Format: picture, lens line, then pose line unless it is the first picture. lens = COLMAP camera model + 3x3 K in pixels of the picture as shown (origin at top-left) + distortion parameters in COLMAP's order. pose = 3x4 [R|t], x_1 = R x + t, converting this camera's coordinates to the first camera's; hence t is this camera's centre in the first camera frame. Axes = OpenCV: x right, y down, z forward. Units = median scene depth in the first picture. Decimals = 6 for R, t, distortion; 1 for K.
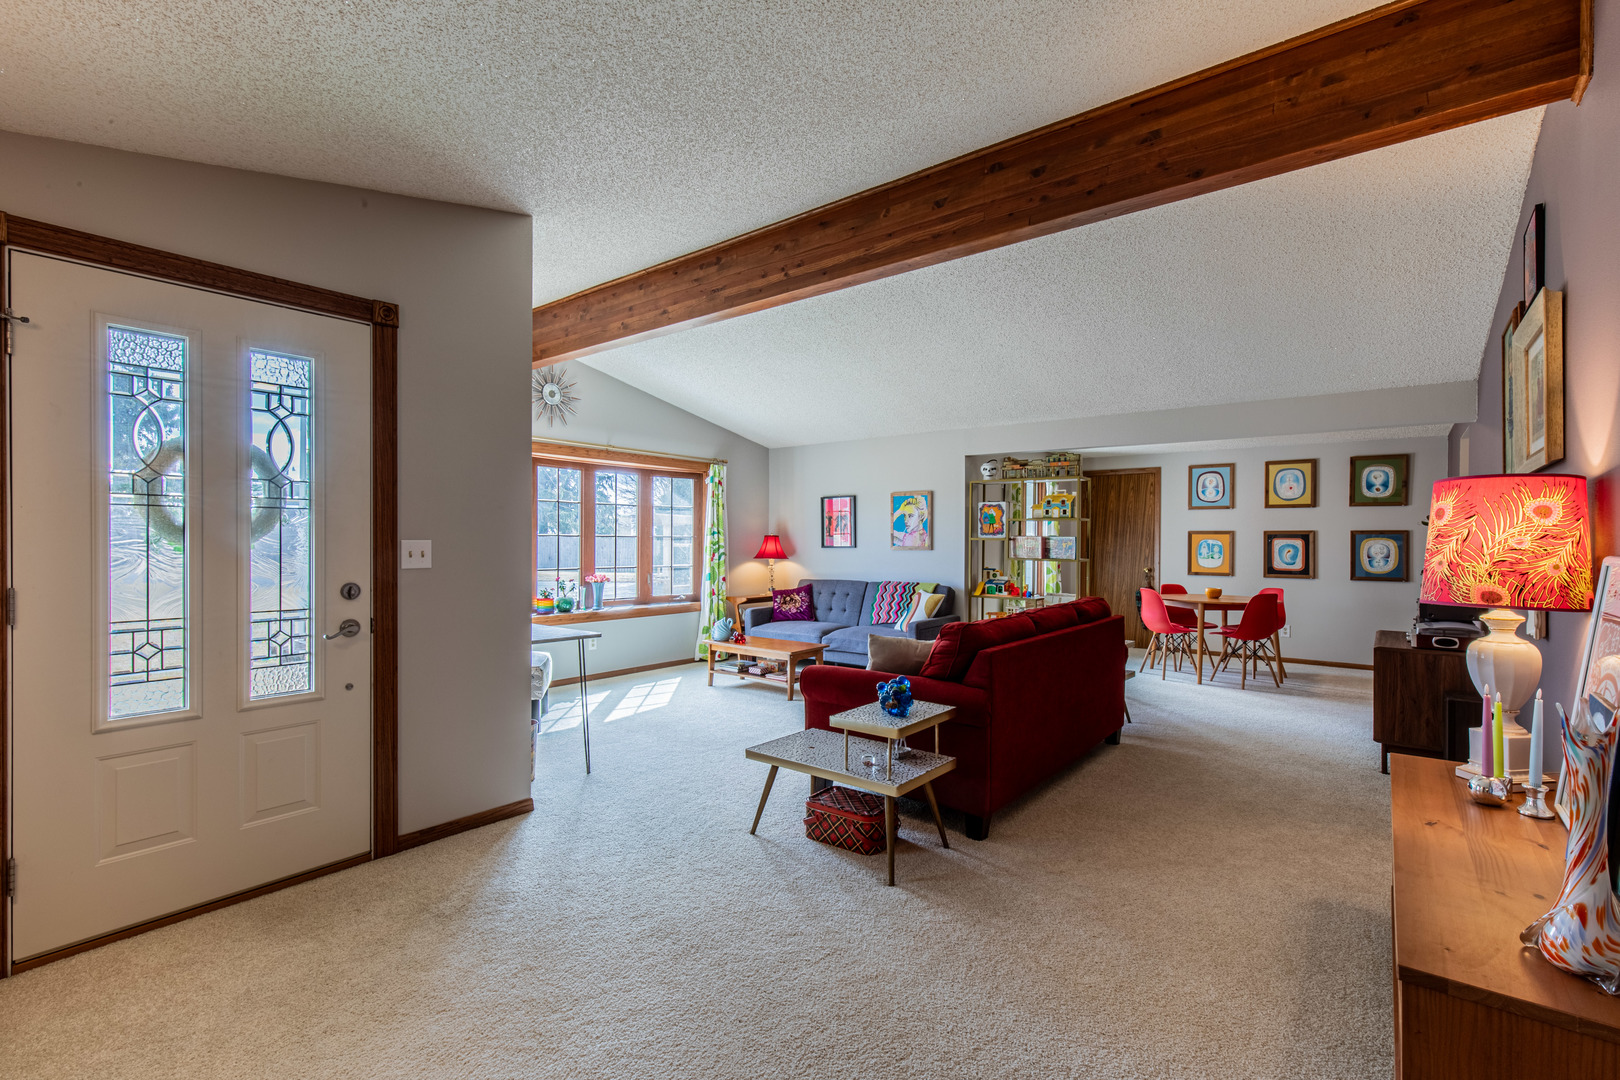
lens RADIAL K [[724.9, 0, 832.6], [0, 724.9, 537.6], [0, 0, 1]] dist [0.002738, -0.000098]
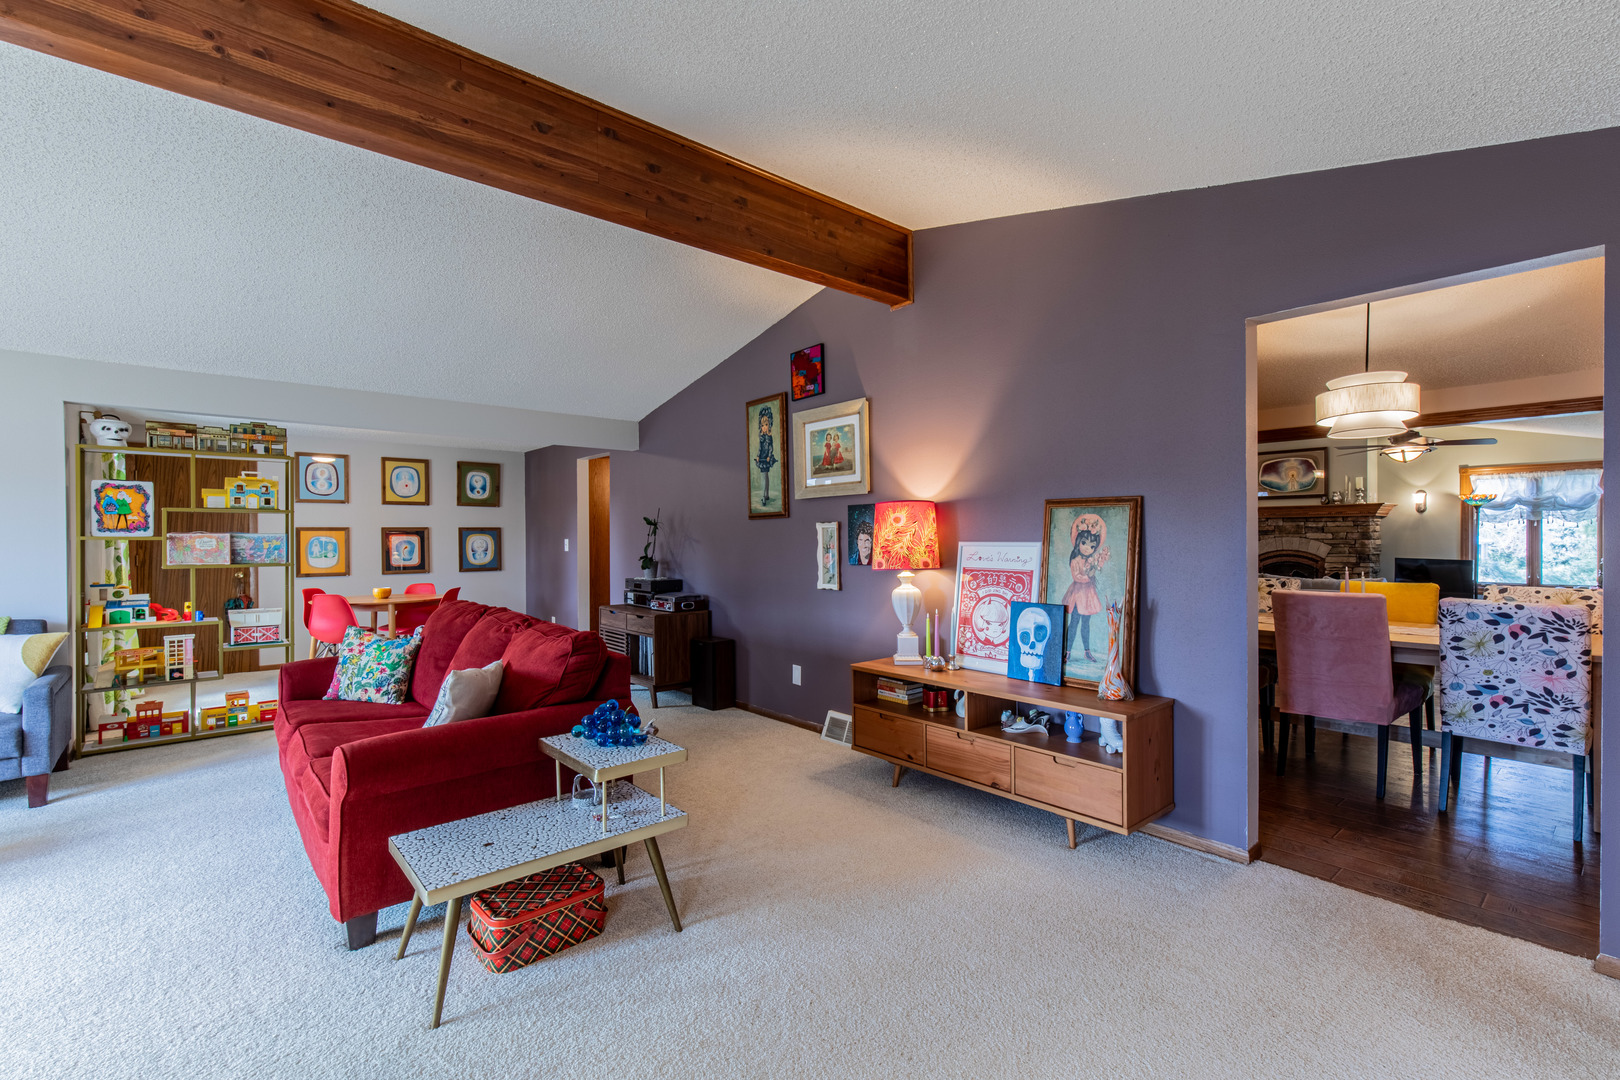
lens RADIAL K [[724.9, 0, 814.8], [0, 724.9, 539.2], [0, 0, 1]] dist [0.002738, -0.000098]
pose [[0.194242, -0.010654, 0.980896, -0.283629], [0.003672, 0.999942, 0.010133, -0.001170], [-0.980947, 0.001634, 0.194270, 0.253612]]
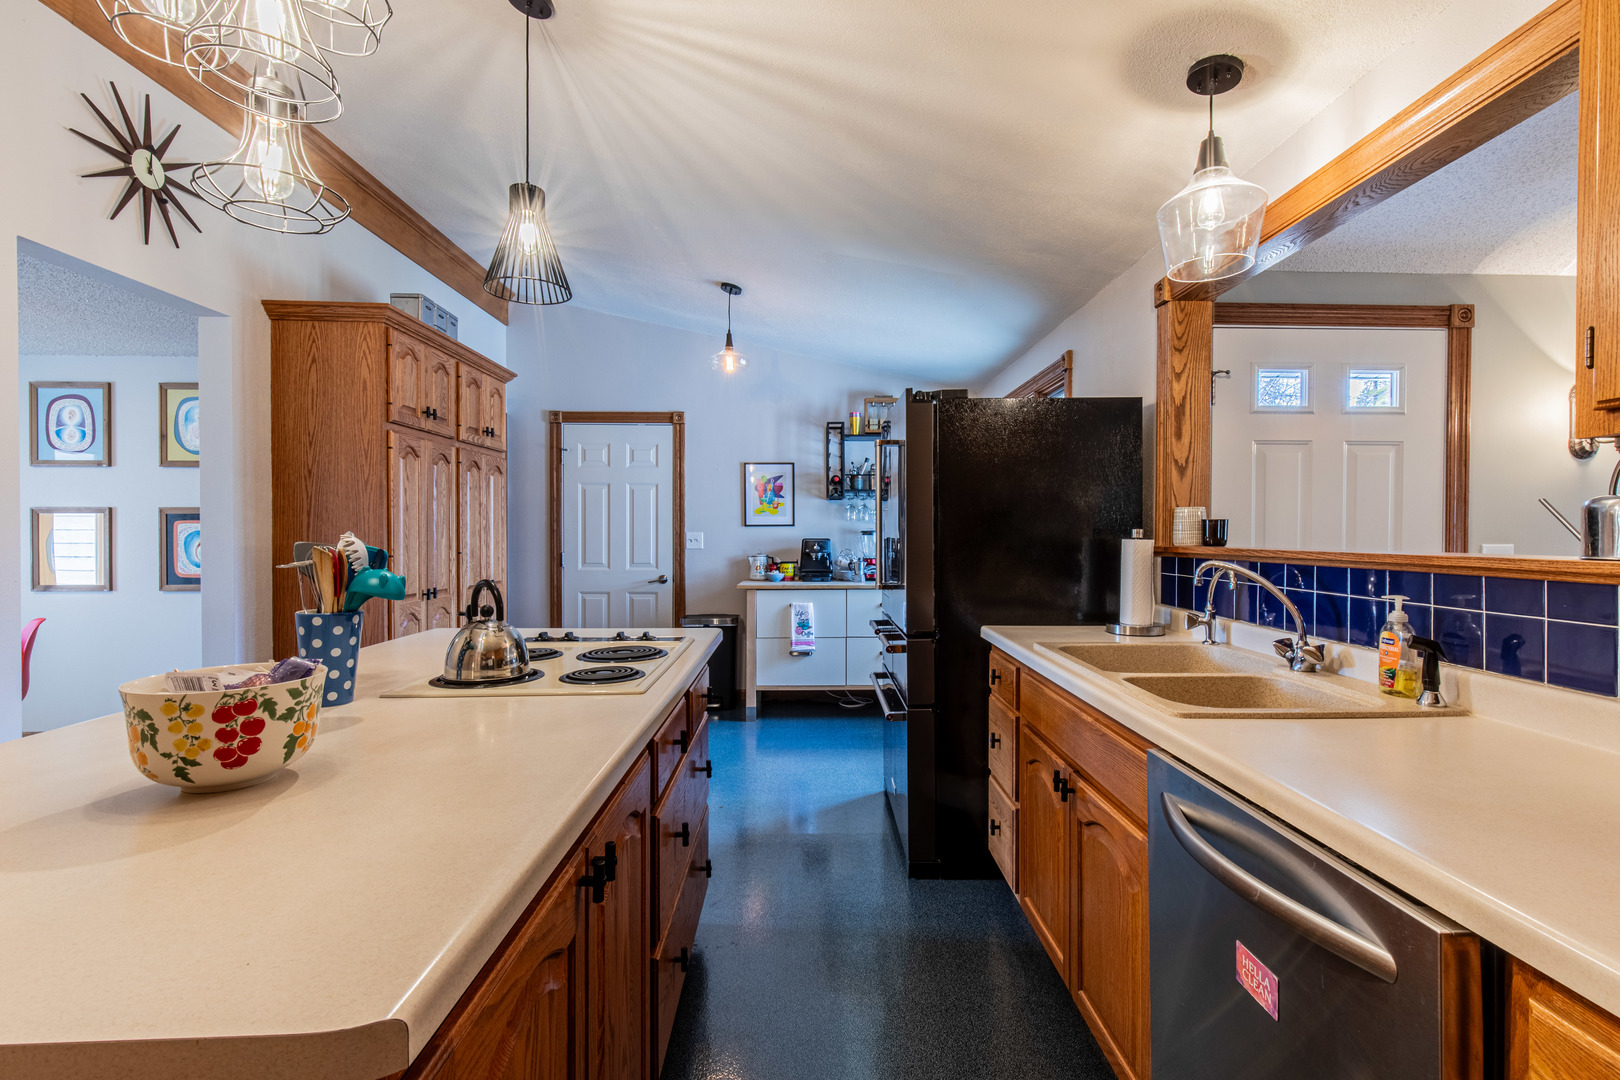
lens RADIAL K [[724.9, 0, 816.4], [0, 724.9, 541.5], [0, 0, 1]] dist [0.002738, -0.000098]
pose [[0.774240, -0.009651, 0.632819, 0.692986], [0.000373, 0.999891, 0.014793, 0.009274], [-0.632892, -0.011217, 0.774159, 0.278574]]
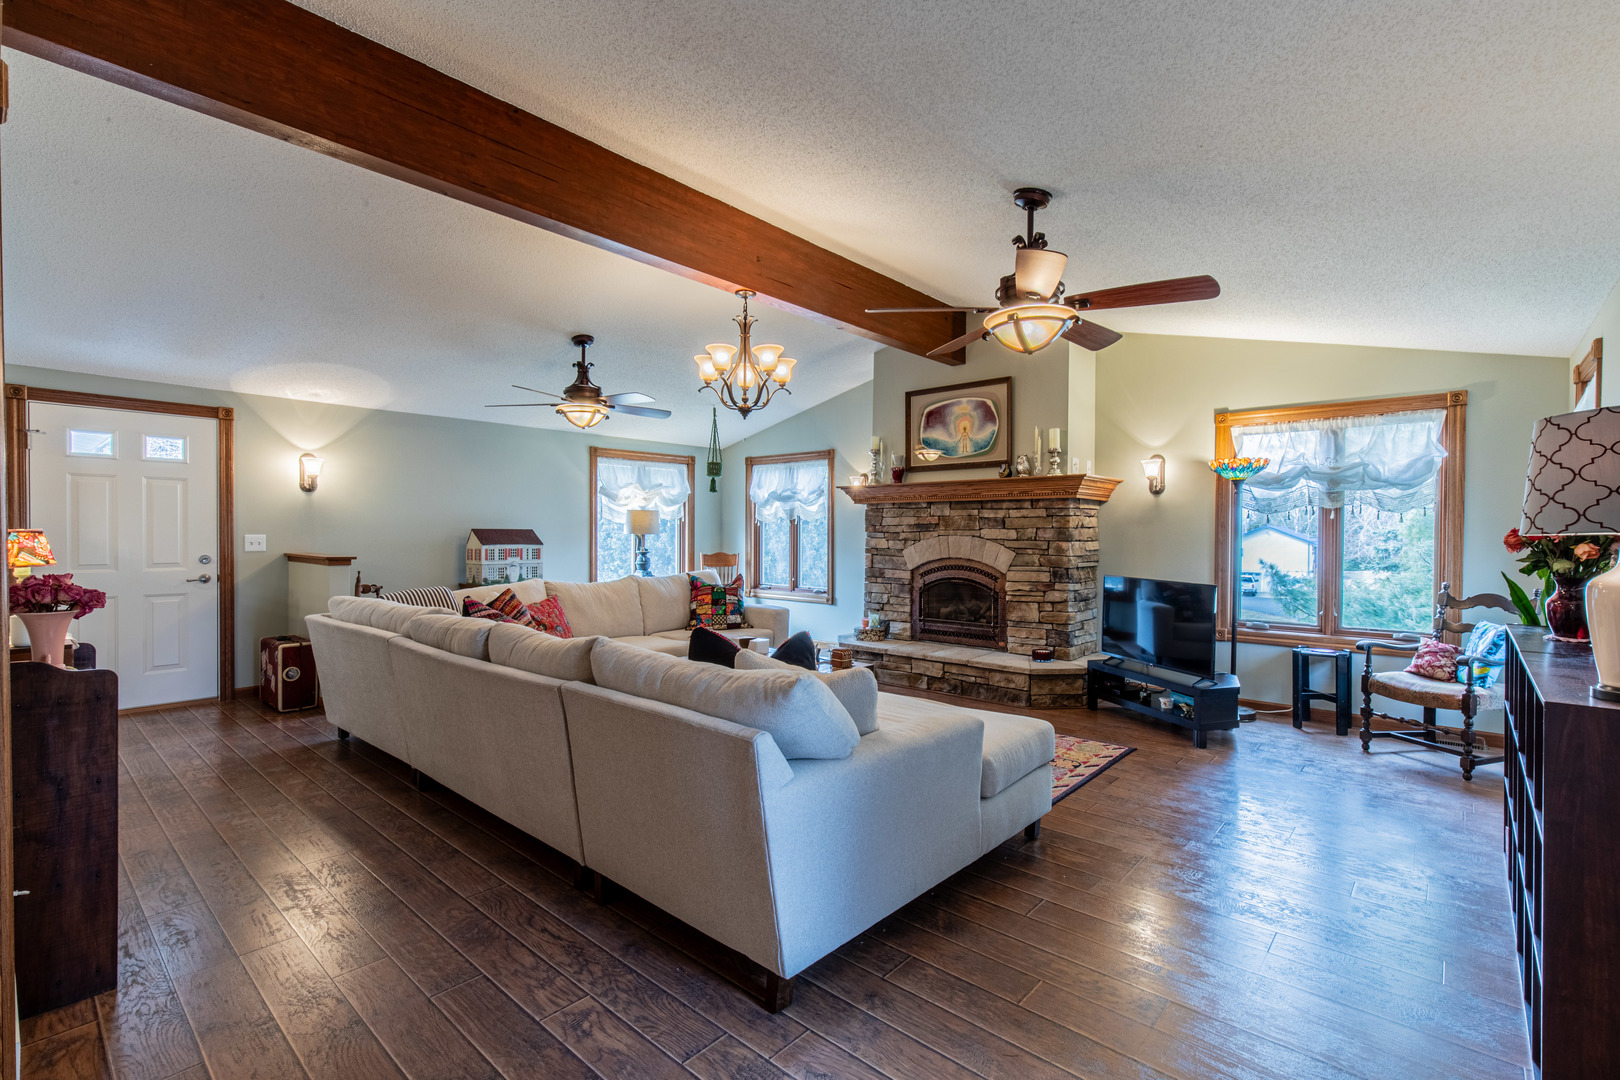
lens RADIAL K [[724.9, 0, 816.1], [0, 724.9, 539.9], [0, 0, 1]] dist [0.002738, -0.000098]
pose [[0.062939, -0.014698, 0.997909, 0.507229], [-0.006942, 0.999861, 0.015164, 0.006349], [-0.997993, -0.007881, 0.062828, -0.302052]]
